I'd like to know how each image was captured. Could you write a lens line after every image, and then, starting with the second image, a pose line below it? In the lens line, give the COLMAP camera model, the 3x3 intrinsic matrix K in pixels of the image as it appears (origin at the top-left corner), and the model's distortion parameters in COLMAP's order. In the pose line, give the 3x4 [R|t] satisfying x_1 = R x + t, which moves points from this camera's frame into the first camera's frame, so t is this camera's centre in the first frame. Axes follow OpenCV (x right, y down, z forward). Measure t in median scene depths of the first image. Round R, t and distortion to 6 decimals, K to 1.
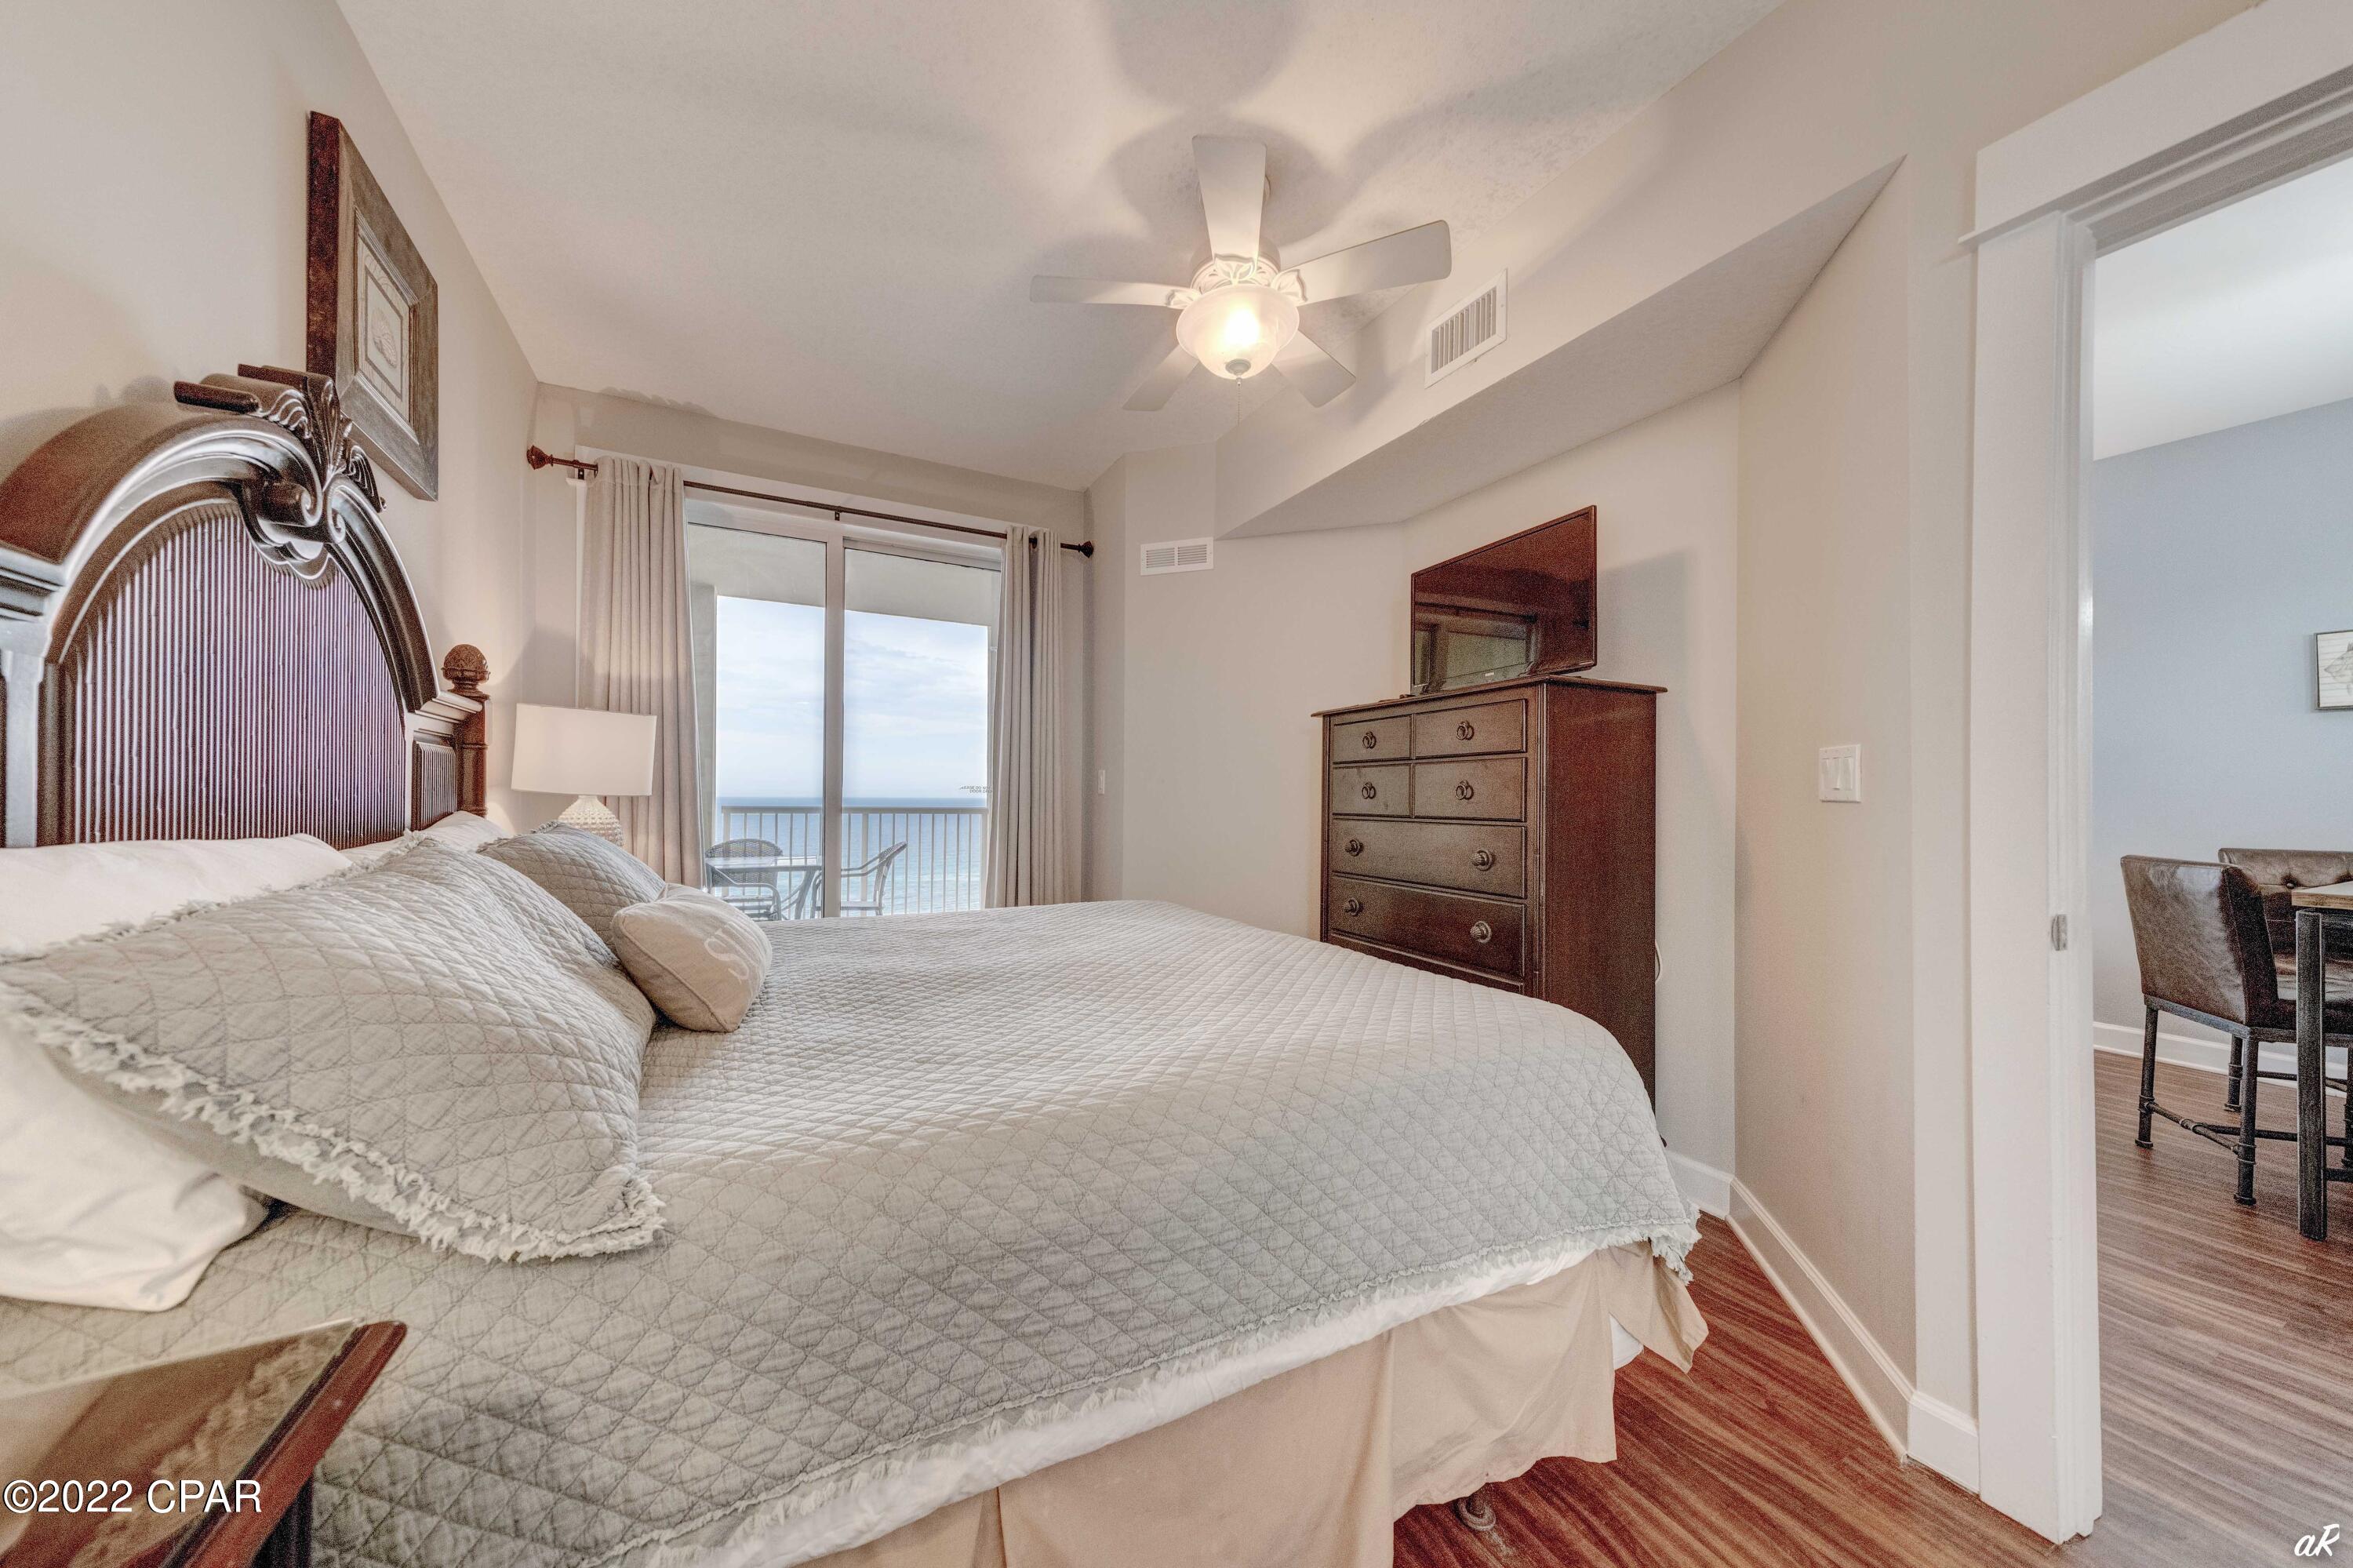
lens RADIAL K [[819.5, 0, 1168.8], [0, 819.5, 780.3], [0, 0, 1]] dist [-0.002620, -0.000145]
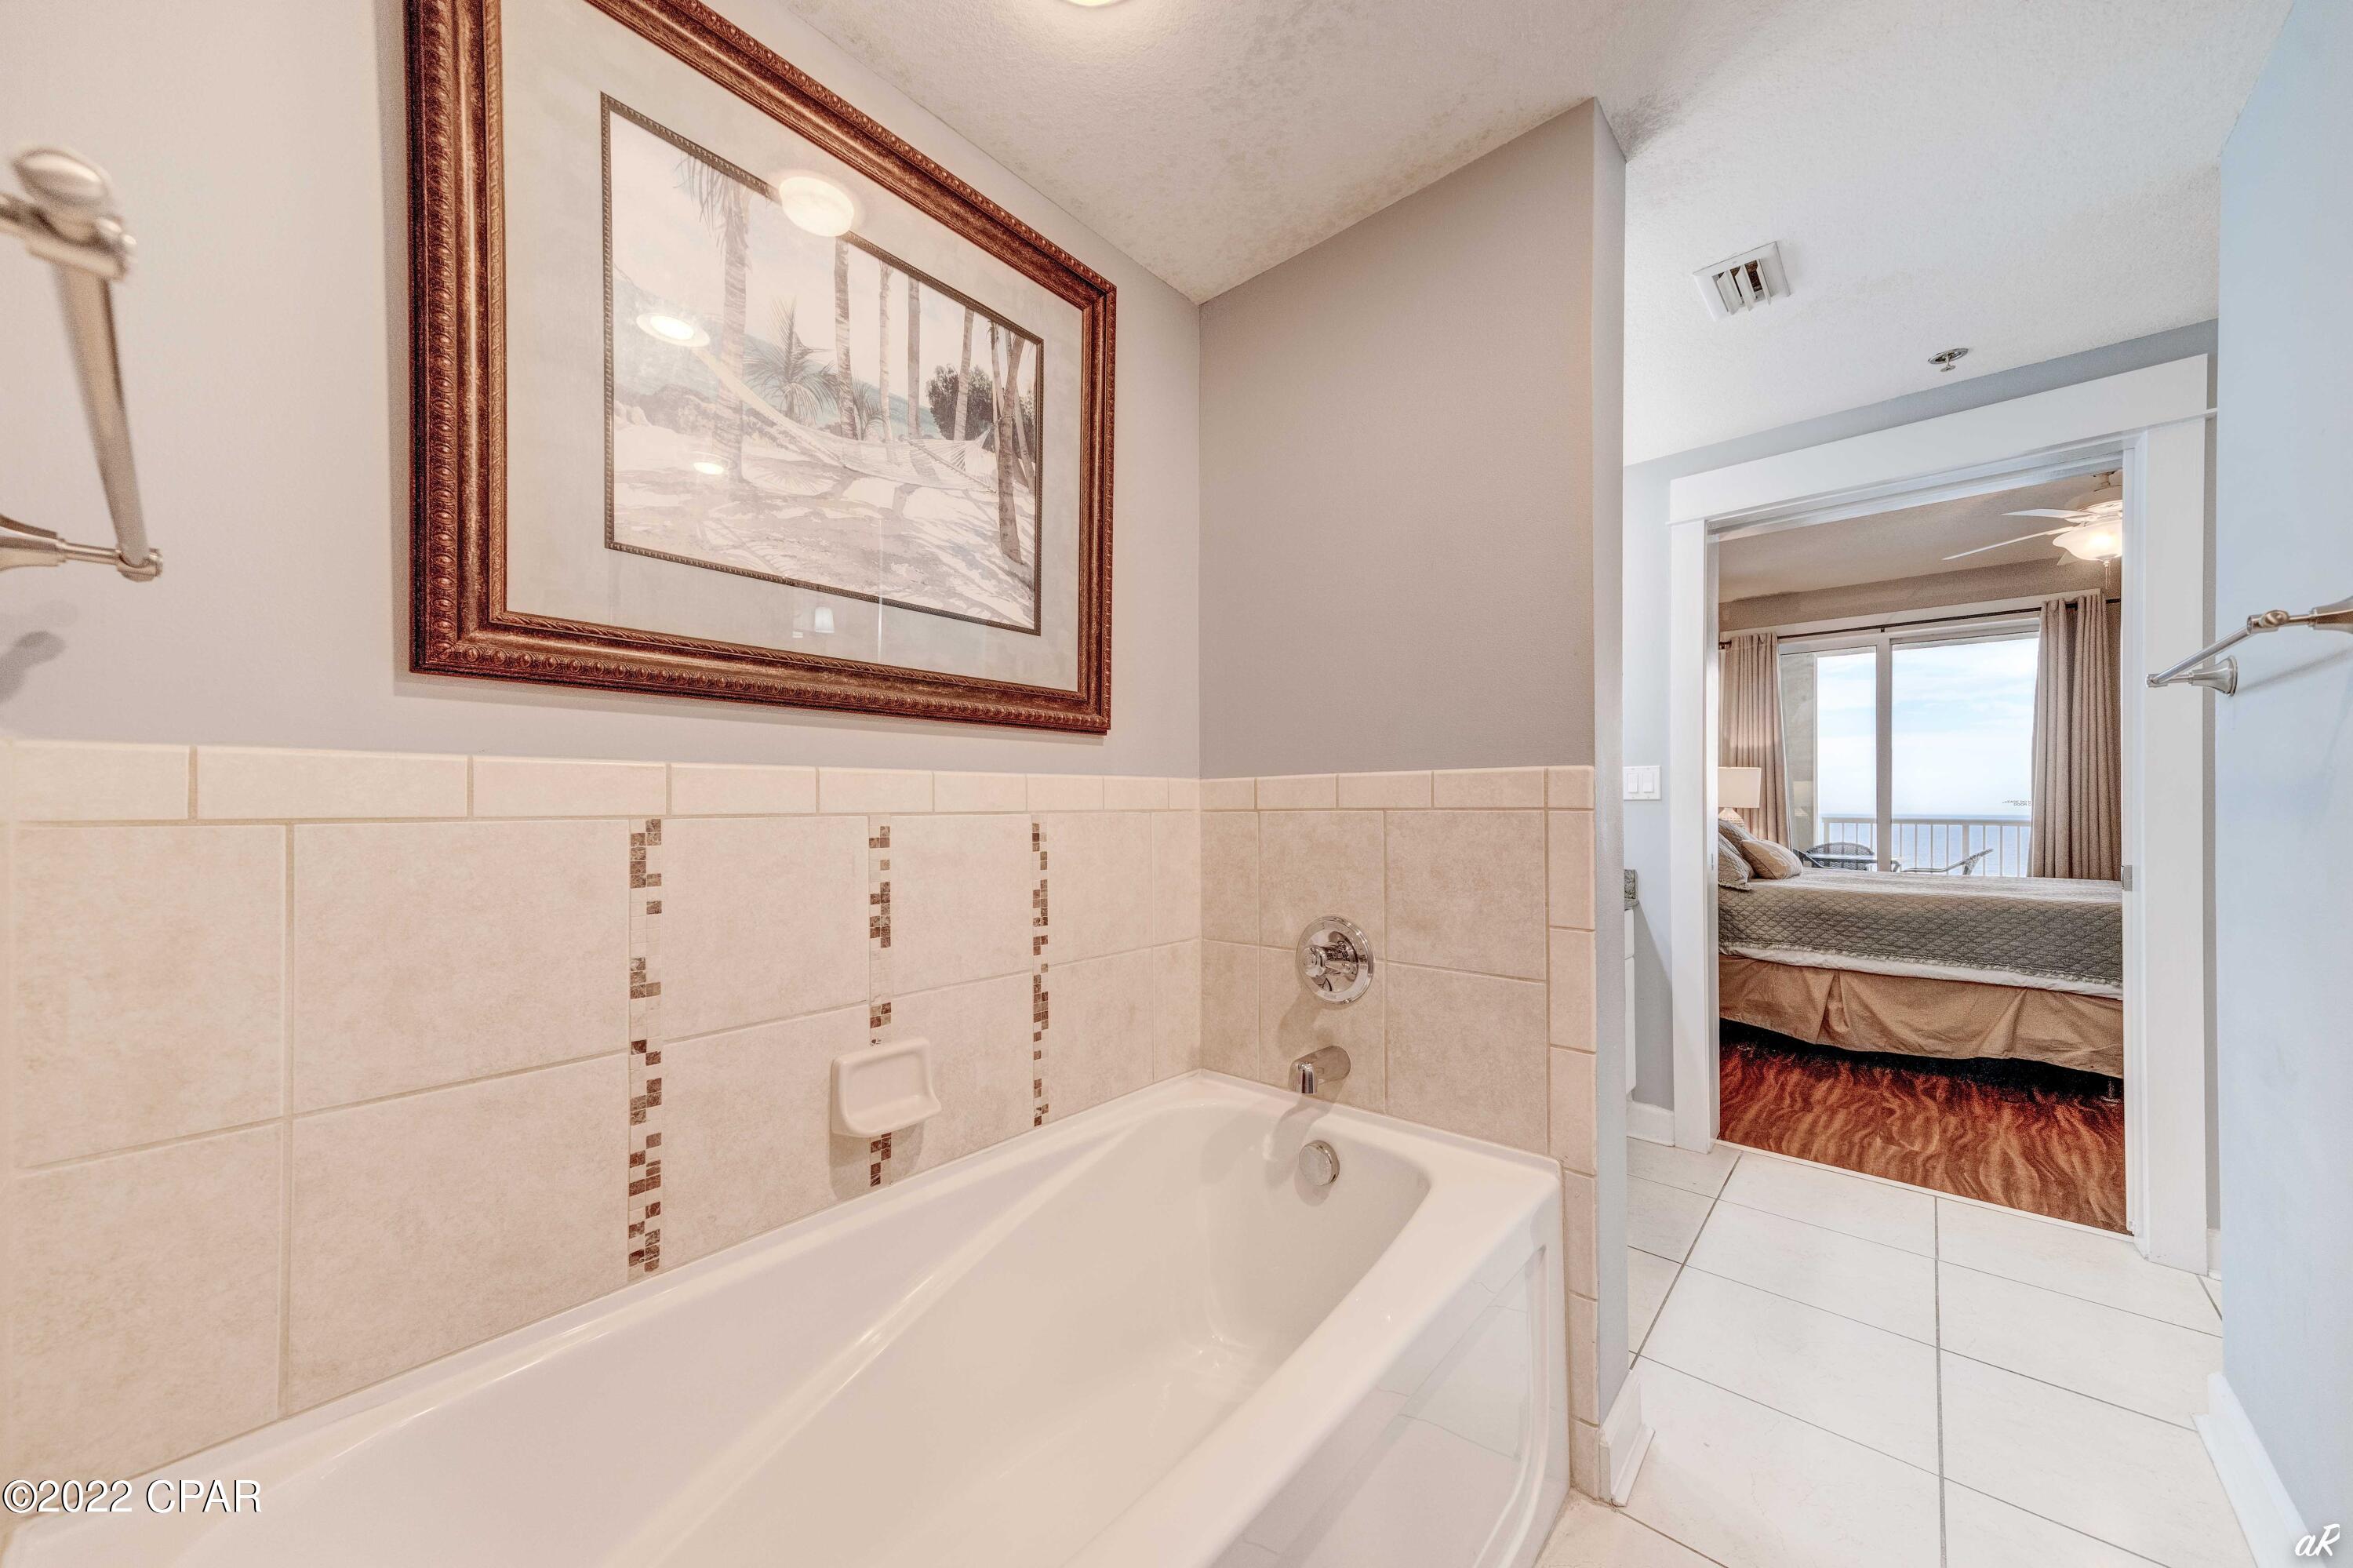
lens RADIAL K [[830.7, 0, 1166.8], [0, 830.7, 777.3], [0, 0, 1]] dist [0.016967, -0.000011]
pose [[0.361073, -0.033198, -0.931946, 0.659356], [0.009553, 0.999445, -0.031902, -0.005162], [0.932489, 0.002616, 0.361190, -0.955842]]
